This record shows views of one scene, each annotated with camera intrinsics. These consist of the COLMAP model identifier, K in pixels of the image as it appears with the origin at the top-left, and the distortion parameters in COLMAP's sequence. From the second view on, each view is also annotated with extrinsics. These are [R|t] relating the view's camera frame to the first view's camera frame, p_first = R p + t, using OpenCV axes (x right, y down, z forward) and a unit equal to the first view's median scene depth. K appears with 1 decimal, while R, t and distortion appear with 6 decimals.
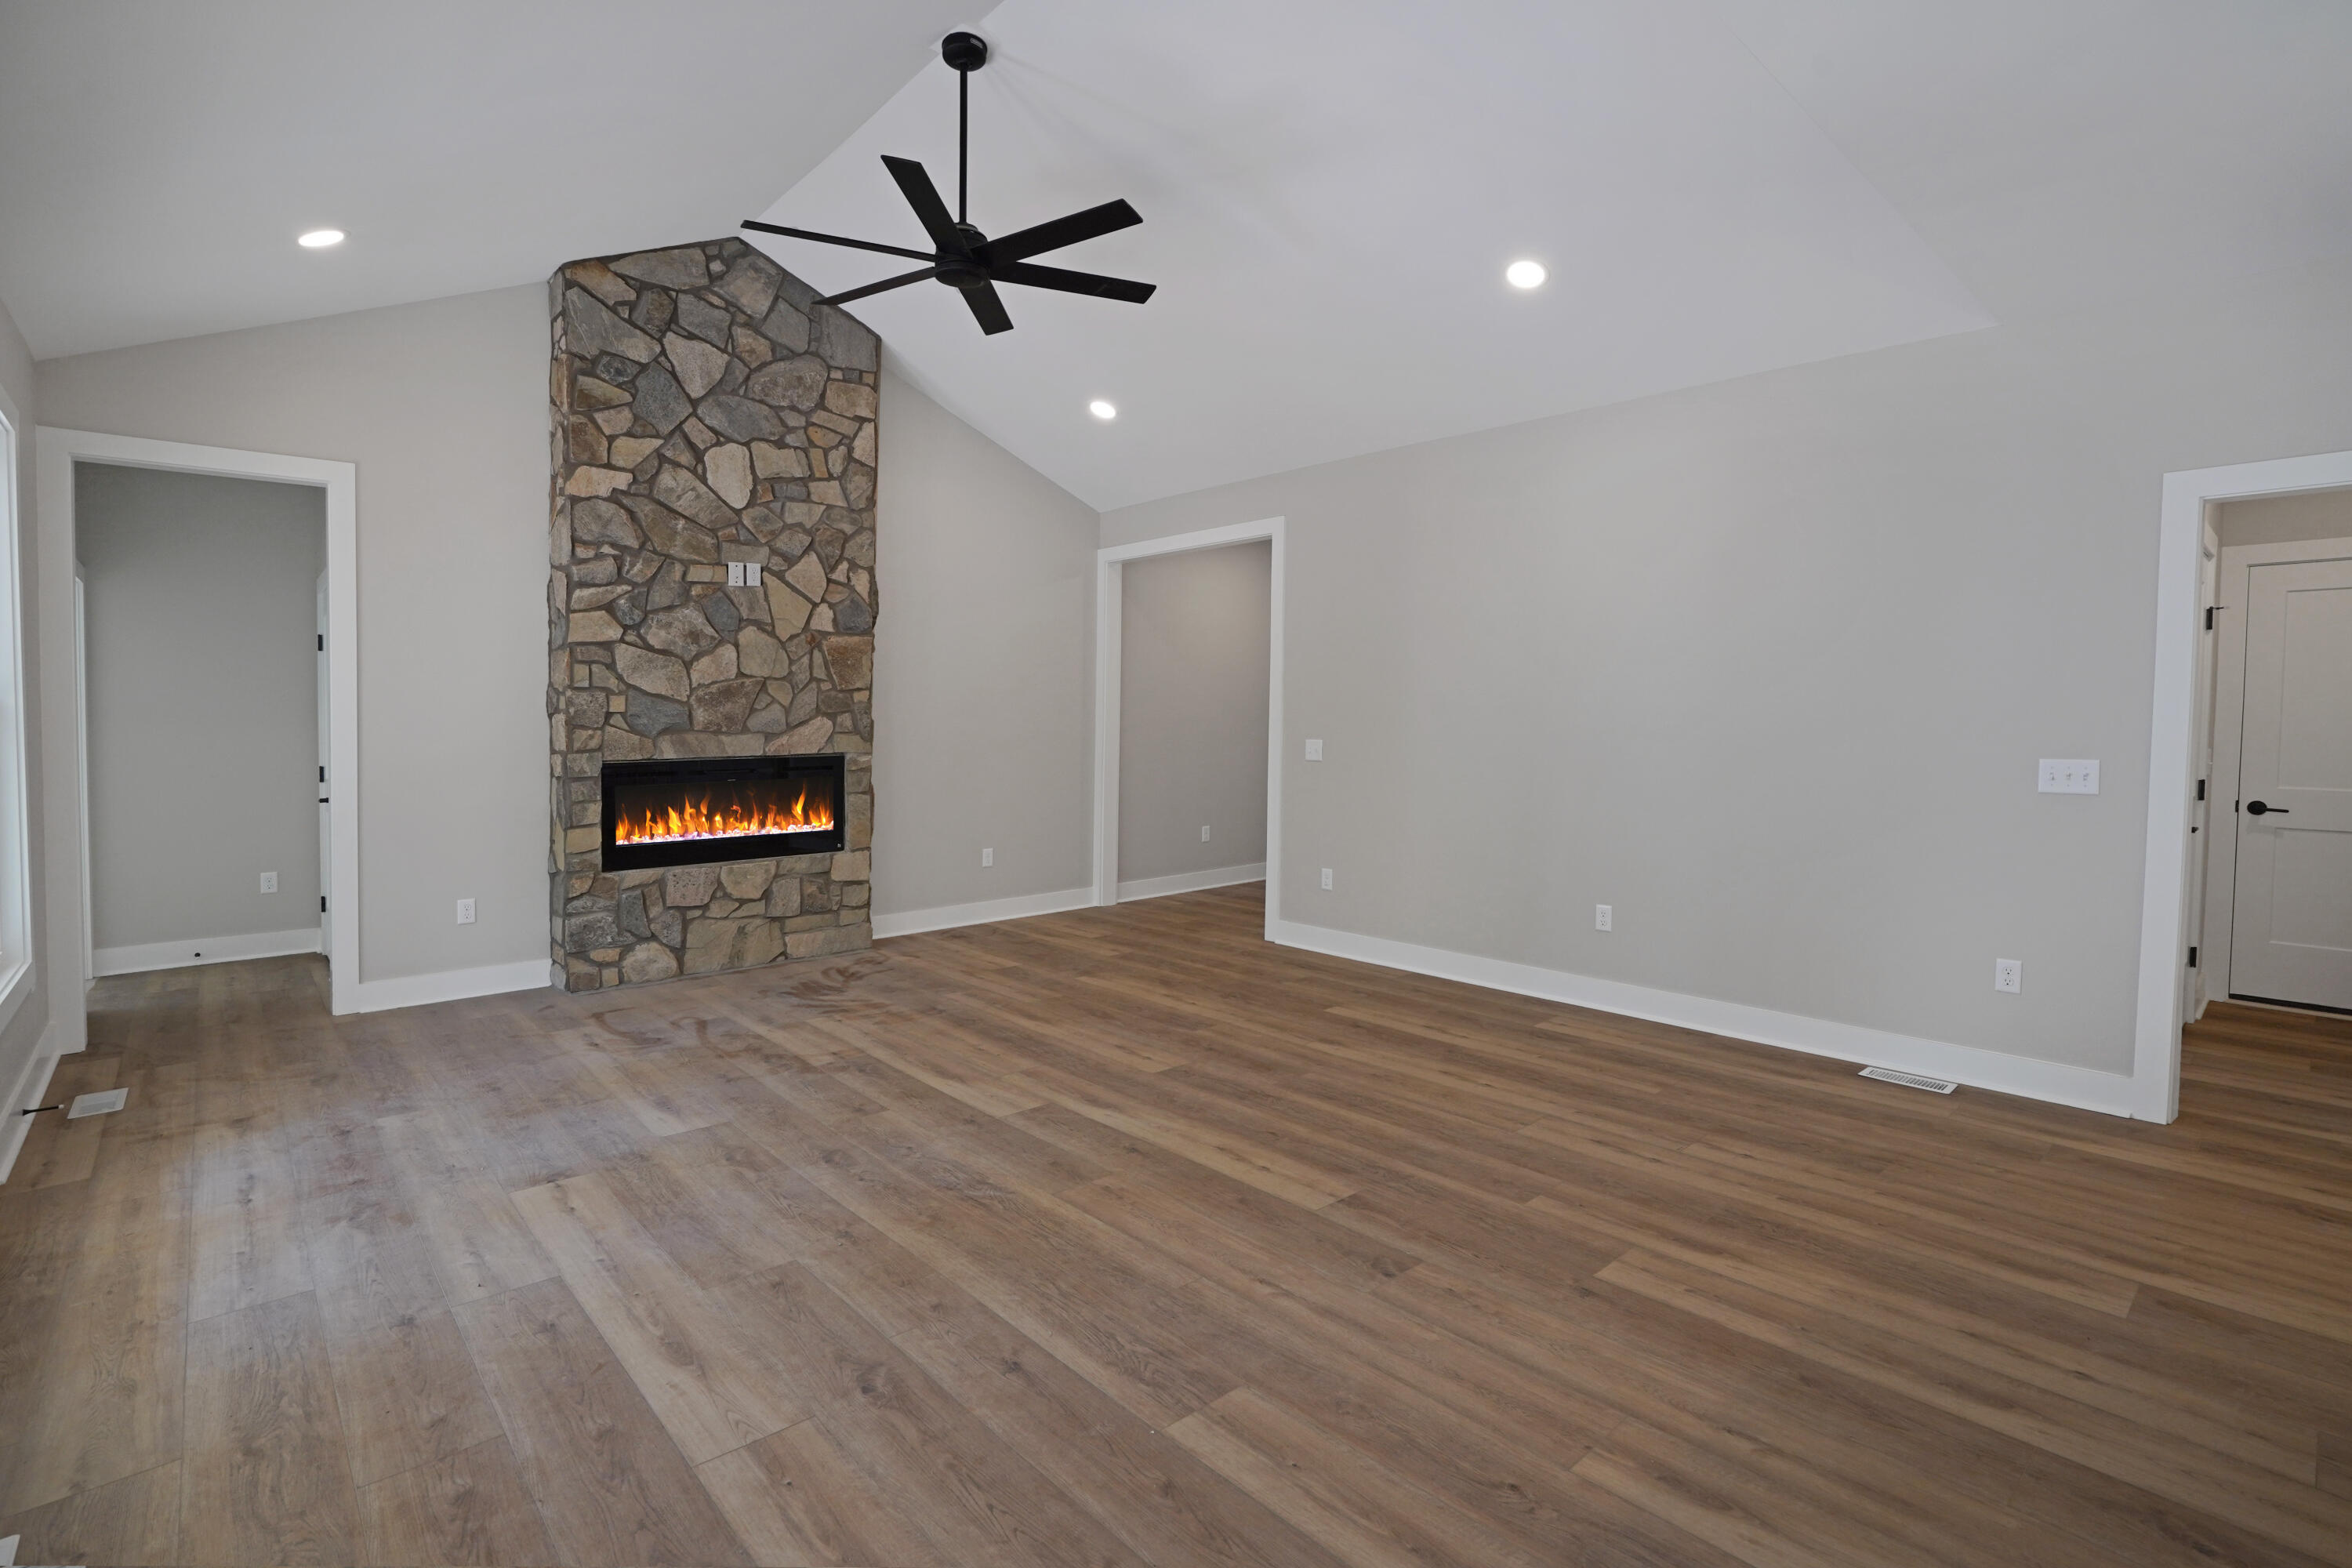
lens RADIAL K [[1130.4, 0, 1229.6], [0, 1130.4, 787.5], [0, 0, 1]] dist [-0.030151, 0.018547]
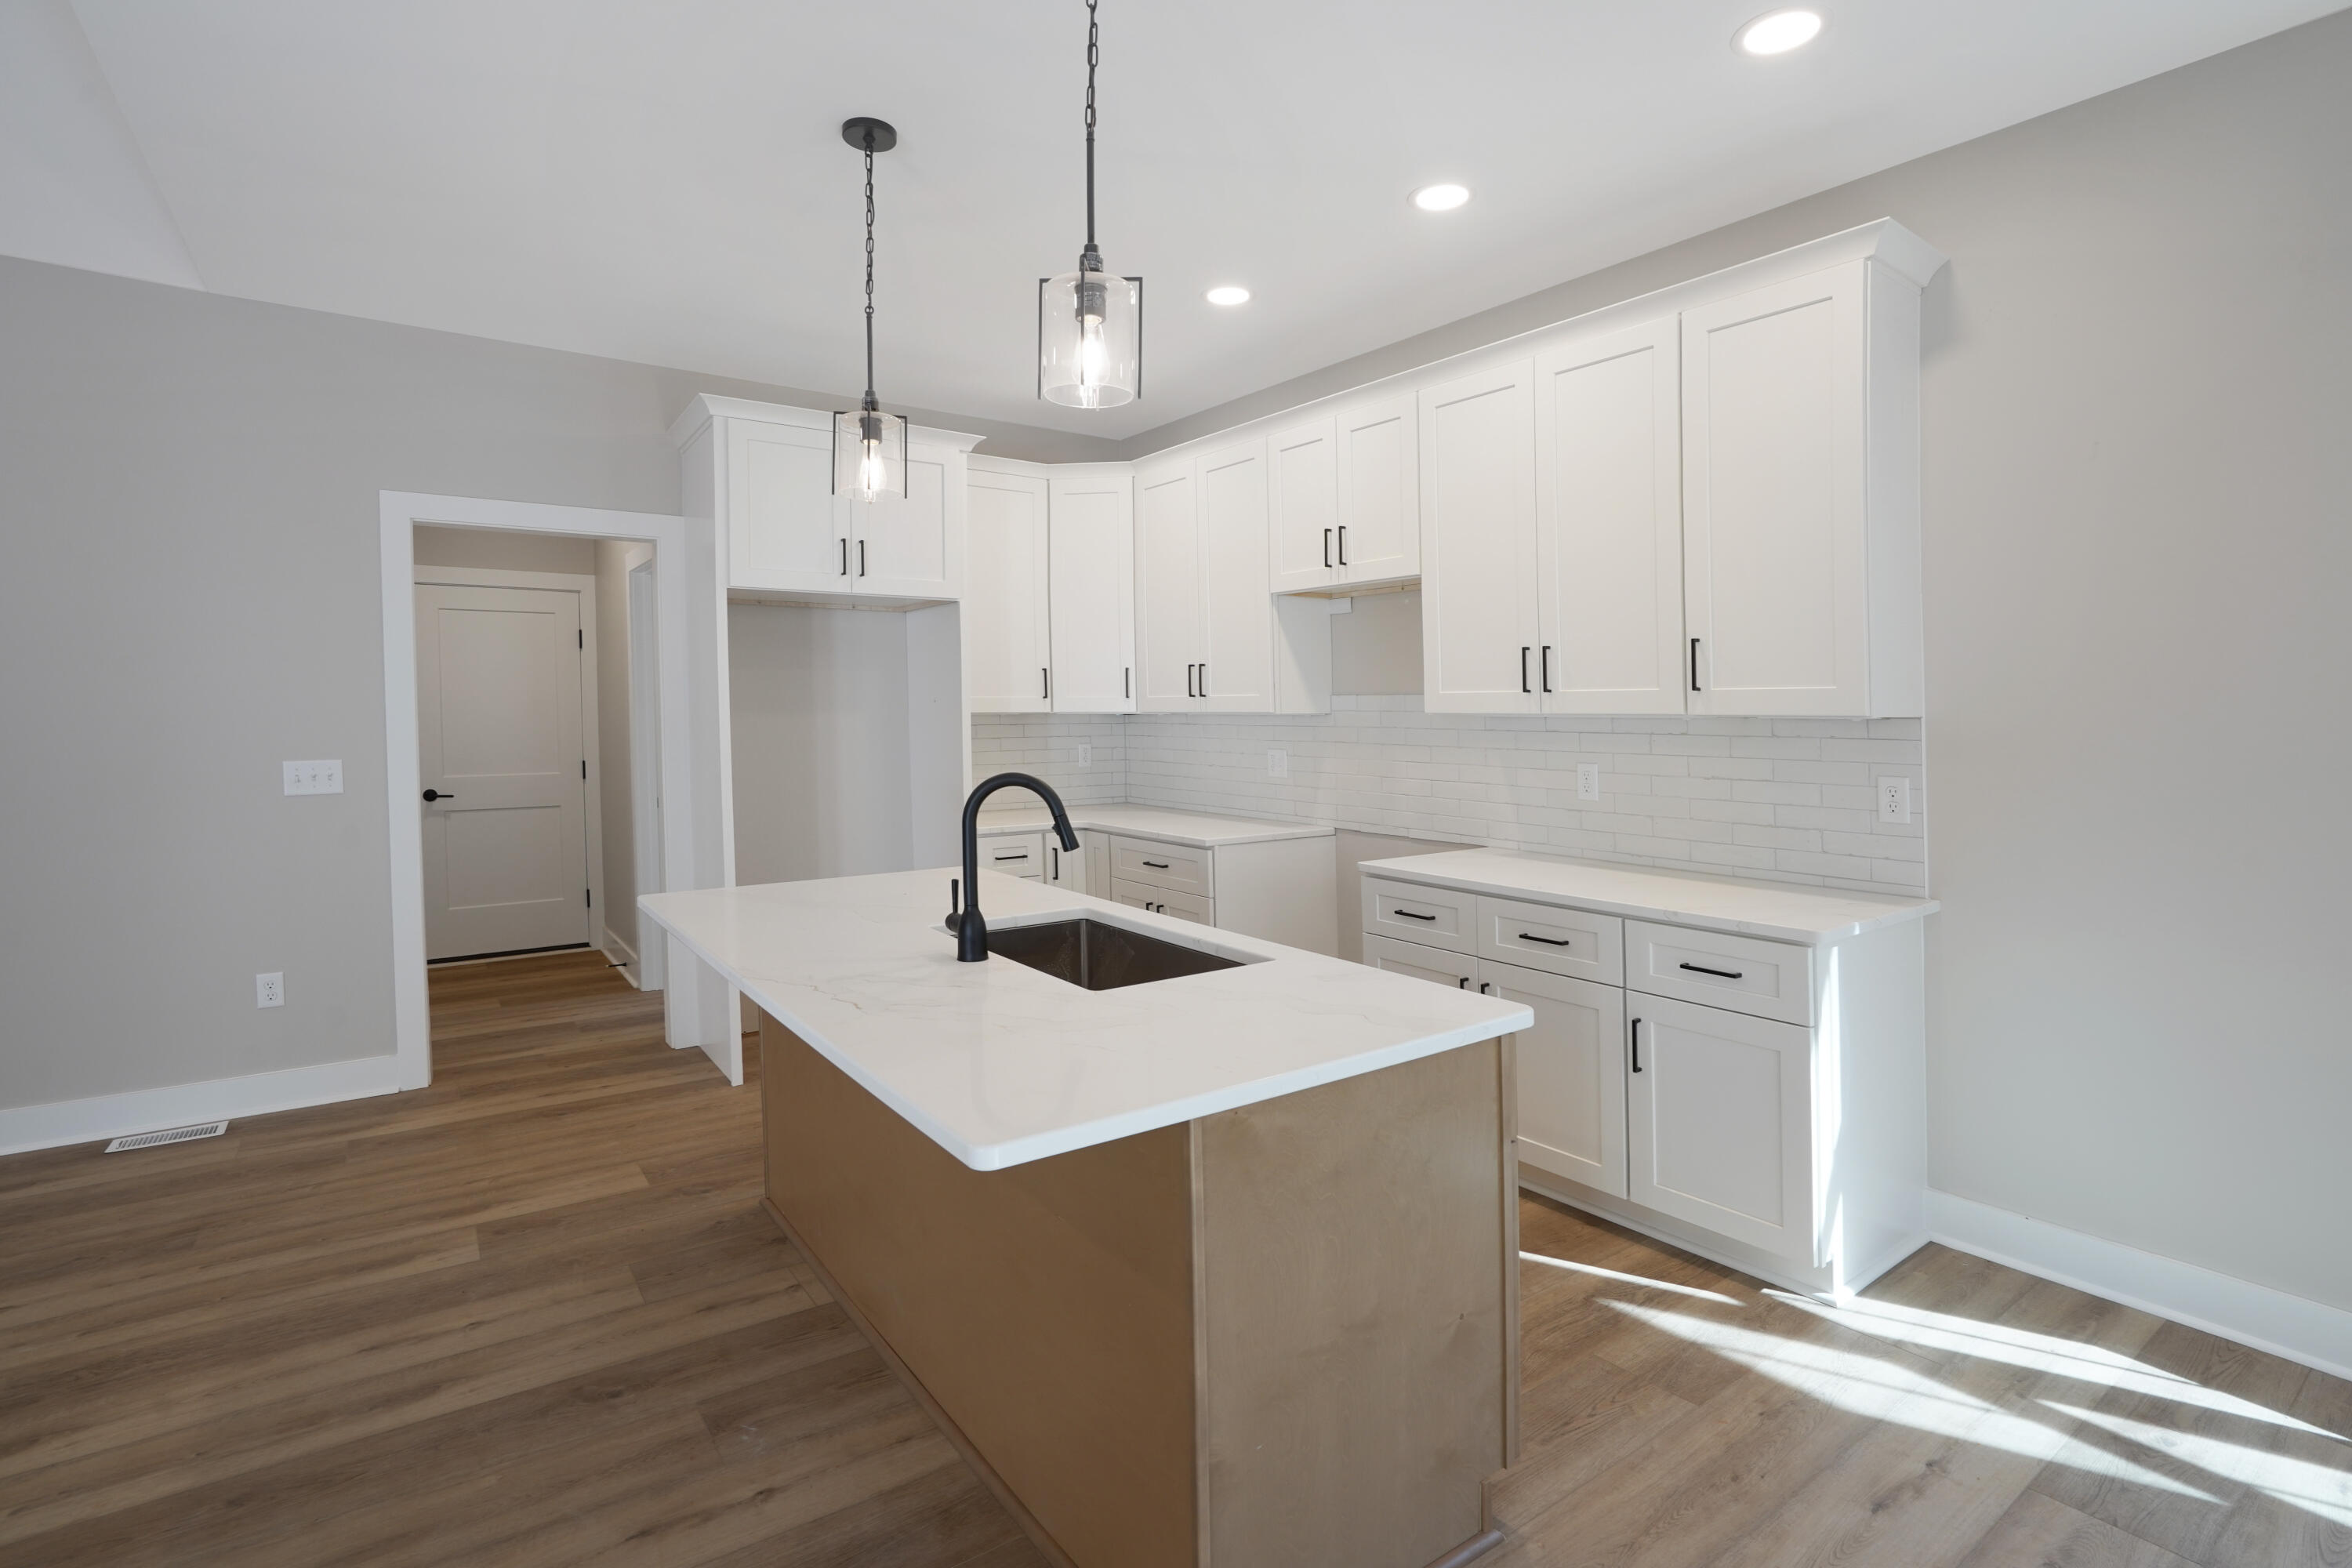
lens RADIAL K [[1130.4, 0, 1146.0], [0, 1130.4, 793.0], [0, 0, 1]] dist [-0.030151, 0.018547]
pose [[0.185635, -0.076243, 0.979656, -0.070850], [0.070153, 0.995469, 0.064180, -0.006264], [-0.980111, 0.056812, 0.190143, 0.061882]]
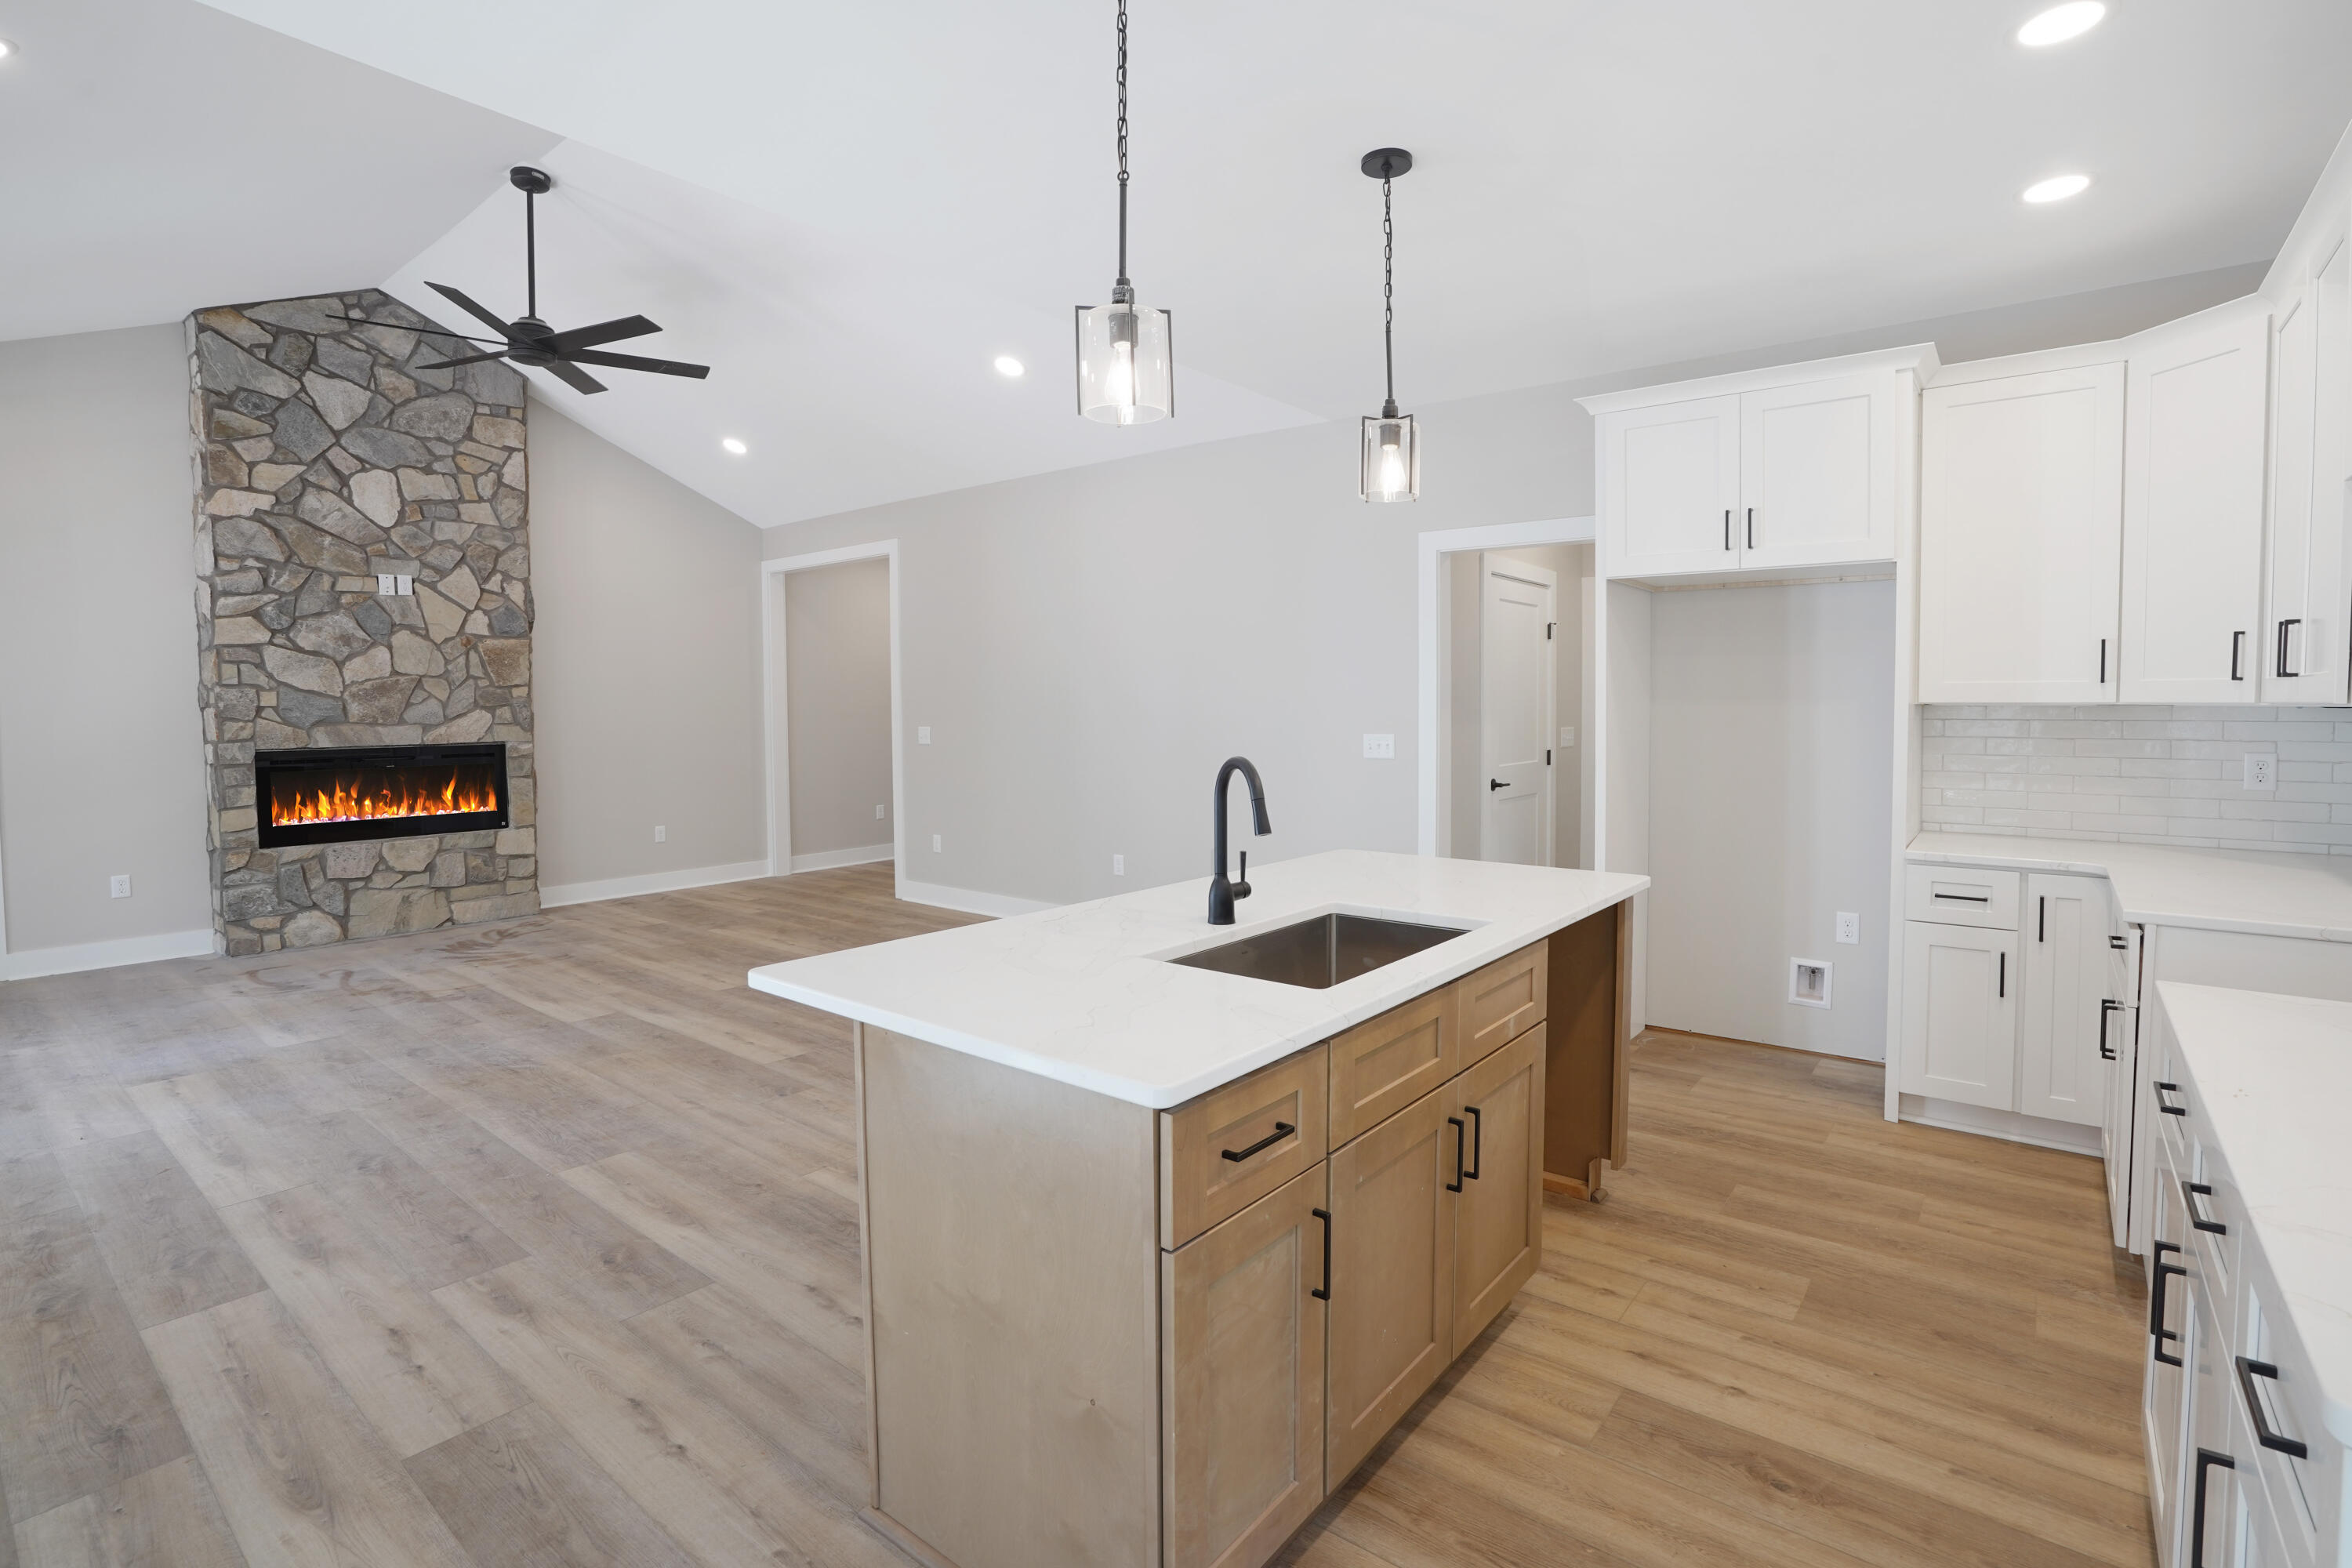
lens RADIAL K [[1130.4, 0, 1225.1], [0, 1130.4, 794.2], [0, 0, 1]] dist [-0.030151, 0.018547]
pose [[0.990462, -0.015590, 0.136901, 0.282199], [0.013681, 0.999796, 0.014873, 0.019441], [-0.137105, -0.012858, 0.990473, -0.277786]]
